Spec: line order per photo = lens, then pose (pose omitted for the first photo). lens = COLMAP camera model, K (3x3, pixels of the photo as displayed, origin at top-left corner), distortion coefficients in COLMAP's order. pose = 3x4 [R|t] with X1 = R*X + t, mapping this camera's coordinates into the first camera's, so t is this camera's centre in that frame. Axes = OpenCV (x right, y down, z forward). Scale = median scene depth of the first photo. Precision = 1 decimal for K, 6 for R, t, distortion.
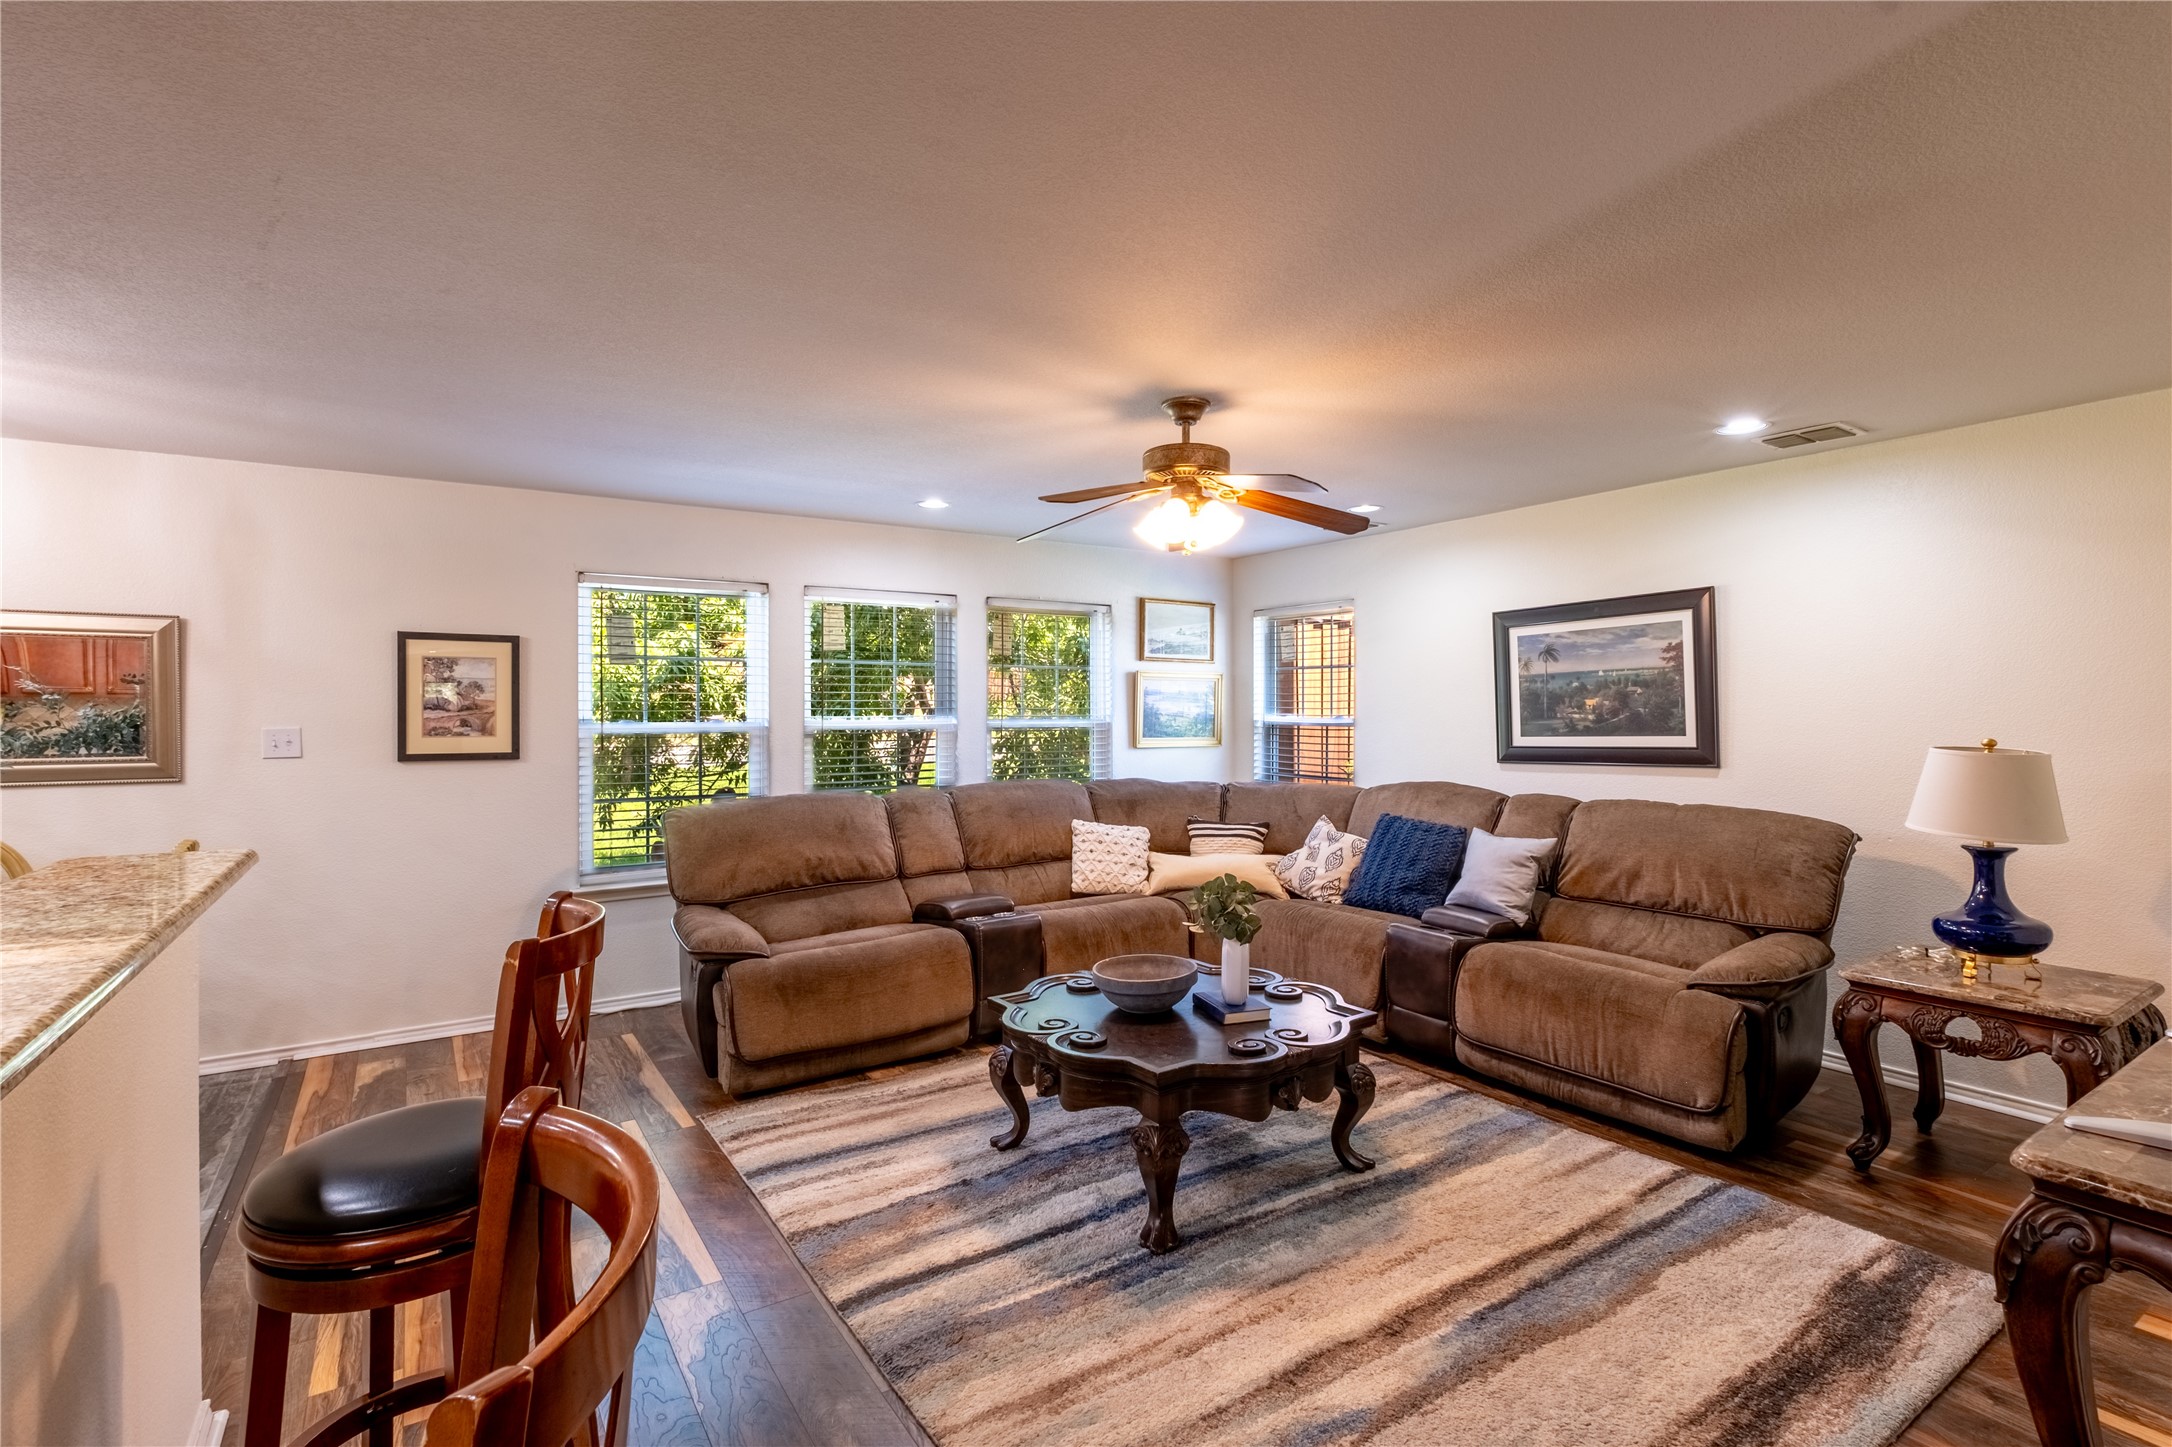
lens RADIAL K [[1041.0, 0, 1096.2], [0, 1041.0, 712.0], [0, 0, 1]] dist [0.002332, 0.000009]
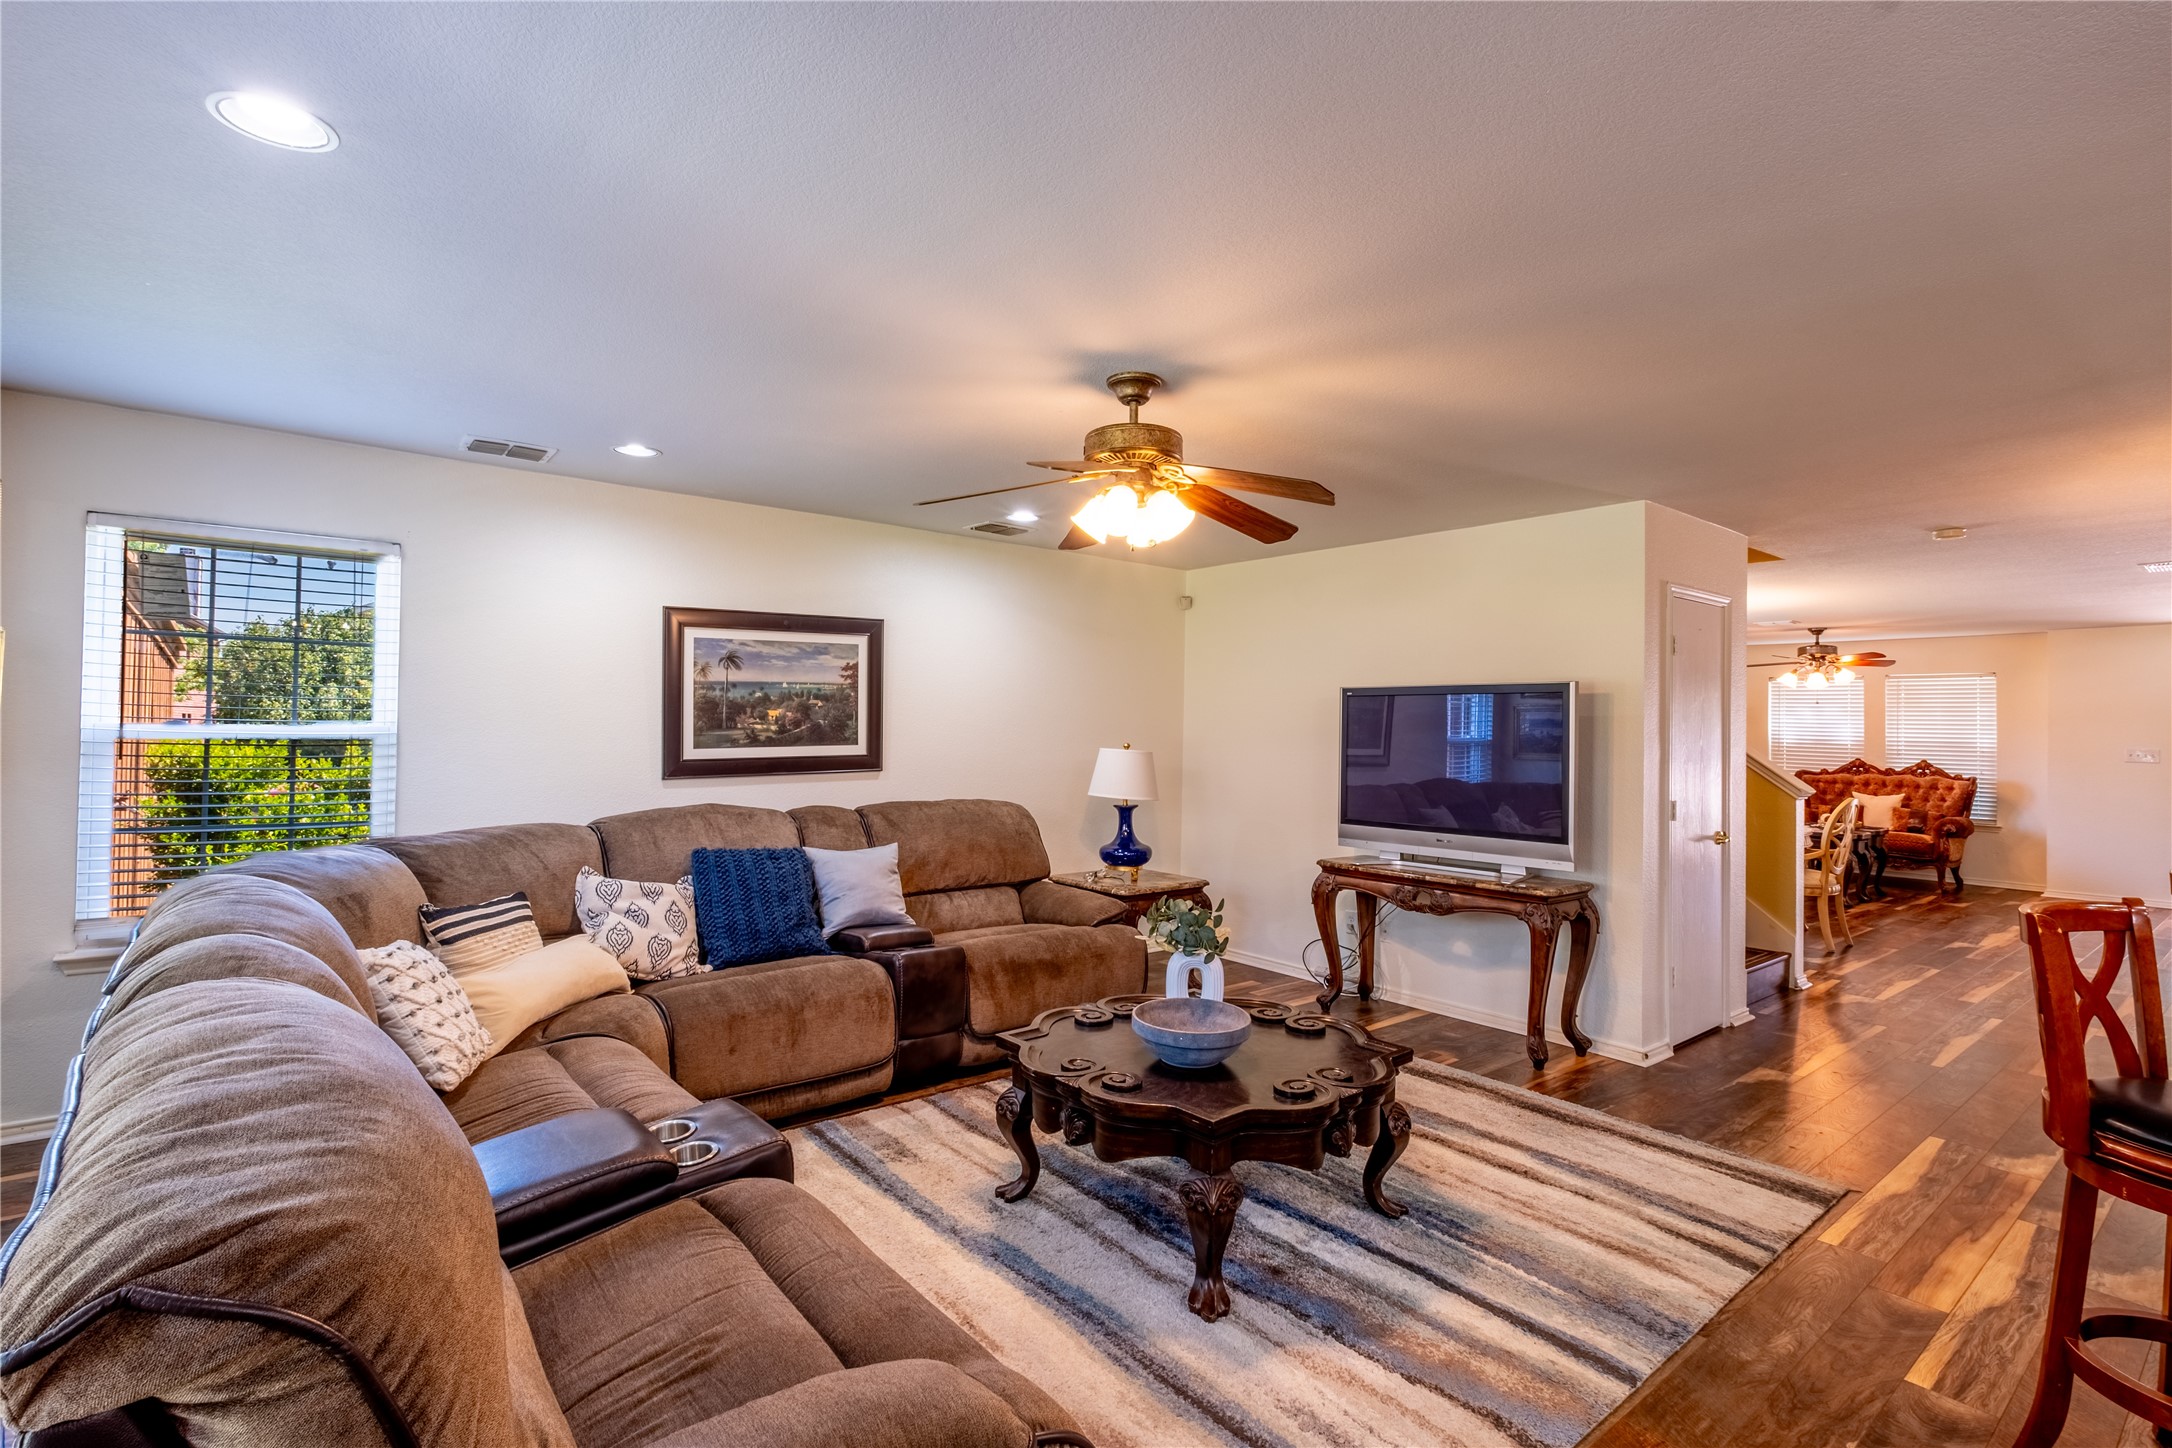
lens RADIAL K [[1041.0, 0, 1096.2], [0, 1041.0, 712.5], [0, 0, 1]] dist [0.002332, 0.000009]
pose [[-0.106464, 0.014937, 0.994204, -0.584363], [-0.012876, 0.999783, -0.016399, 0.002731], [-0.994233, -0.014547, -0.106249, 0.828079]]
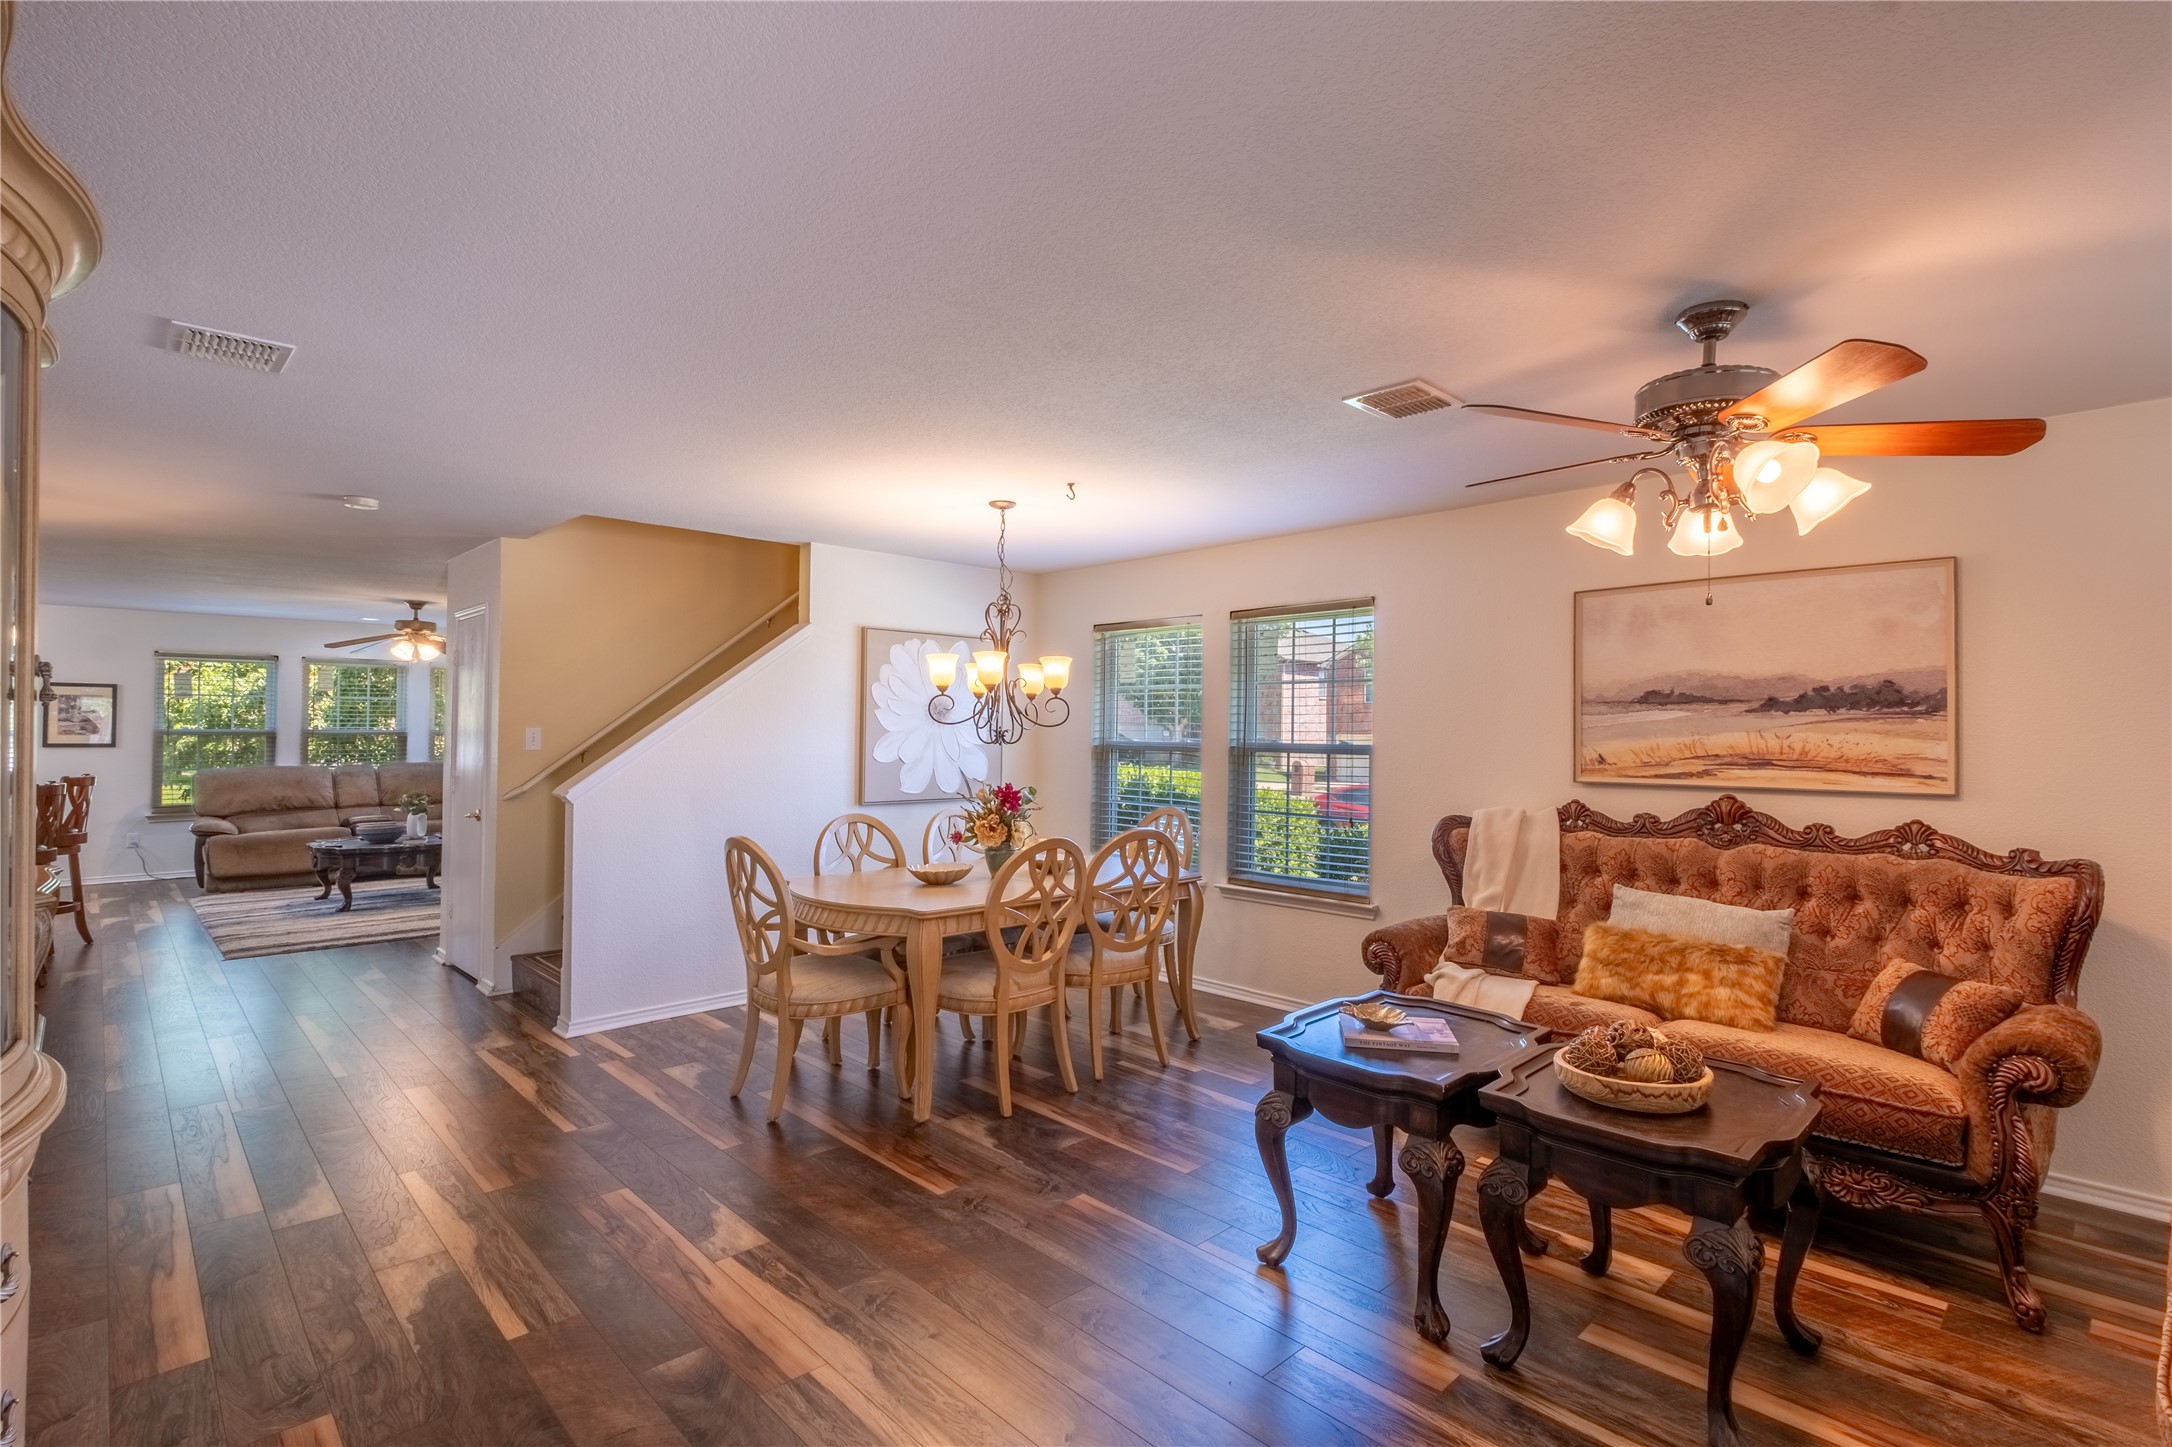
lens RADIAL K [[1006.6, 0, 1086.0], [0, 1006.6, 723.5], [0, 0, 1]] dist [0.001036, -0.000013]
pose [[0.981762, 0.013935, 0.189602, 0.952400], [-0.013151, 0.999899, -0.005389, -0.013879], [-0.189658, 0.002798, 0.981846, -1.310454]]
